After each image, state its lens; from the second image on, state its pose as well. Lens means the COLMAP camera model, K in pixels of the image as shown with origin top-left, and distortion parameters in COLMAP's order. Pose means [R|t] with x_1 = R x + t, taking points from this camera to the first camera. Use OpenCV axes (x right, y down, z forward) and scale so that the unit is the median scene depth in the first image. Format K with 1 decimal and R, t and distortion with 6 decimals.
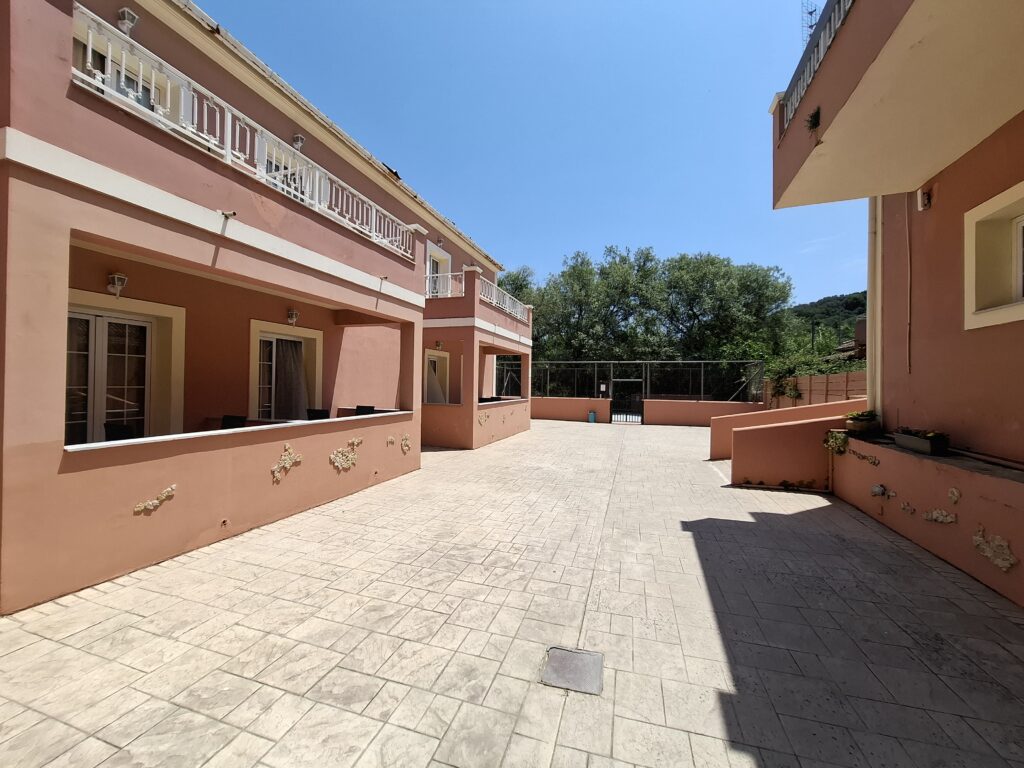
lens RADIAL K [[406.4, 0, 517.5], [0, 406.4, 379.3], [0, 0, 1]] dist [-0.005058, 0.001182]
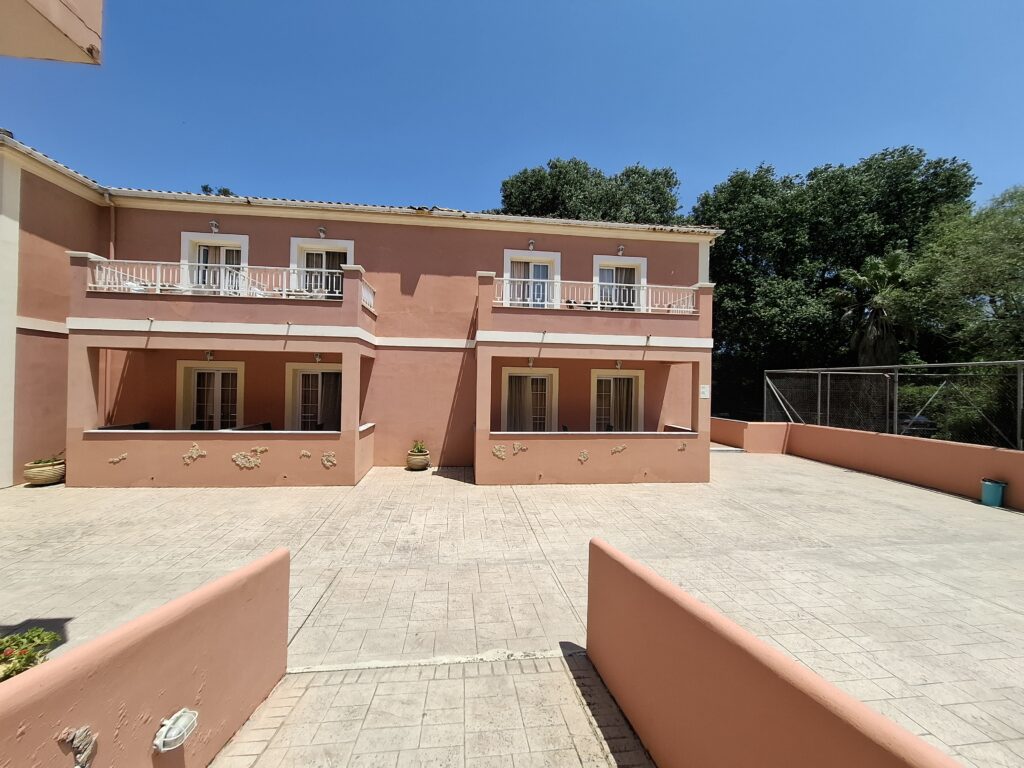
lens RADIAL K [[406.4, 0, 513.0], [0, 406.4, 381.3], [0, 0, 1]] dist [-0.005058, 0.001182]
pose [[0.407657, -0.010349, -0.913077, 1.286312], [-0.001499, 0.999927, -0.012003, -0.065738], [0.913134, 0.006262, 0.407612, 1.310812]]
